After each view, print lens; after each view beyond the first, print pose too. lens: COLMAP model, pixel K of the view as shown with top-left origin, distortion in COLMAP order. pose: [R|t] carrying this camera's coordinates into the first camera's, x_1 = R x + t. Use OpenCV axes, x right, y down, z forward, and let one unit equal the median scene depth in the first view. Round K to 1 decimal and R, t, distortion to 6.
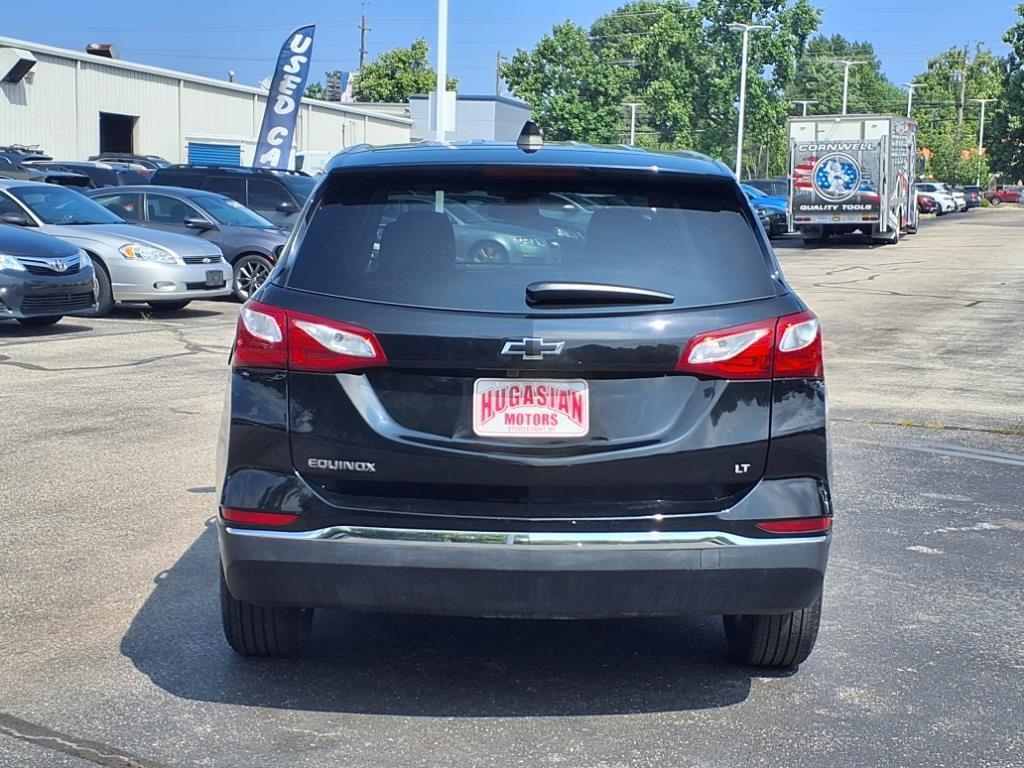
lens RADIAL K [[1684.1, 0, 512.0], [0, 1684.1, 384.0], [0, 0, 1]] dist [0.350685, -1.491852]
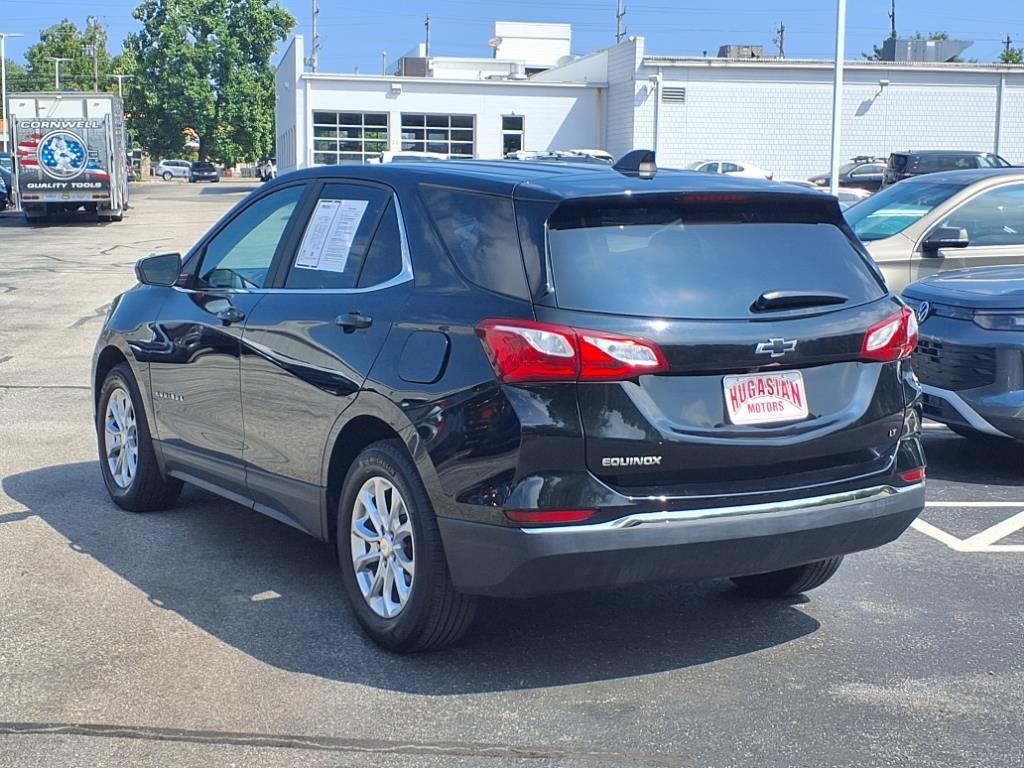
lens RADIAL K [[1684.1, 0, 512.0], [0, 1684.1, 384.0], [0, 0, 1]] dist [0.350685, -1.491852]
pose [[0.855886, -0.076666, 0.511450, -0.515549], [0.067427, 0.997052, 0.036621, -0.035040], [-0.512750, 0.003142, 0.858533, 0.047586]]
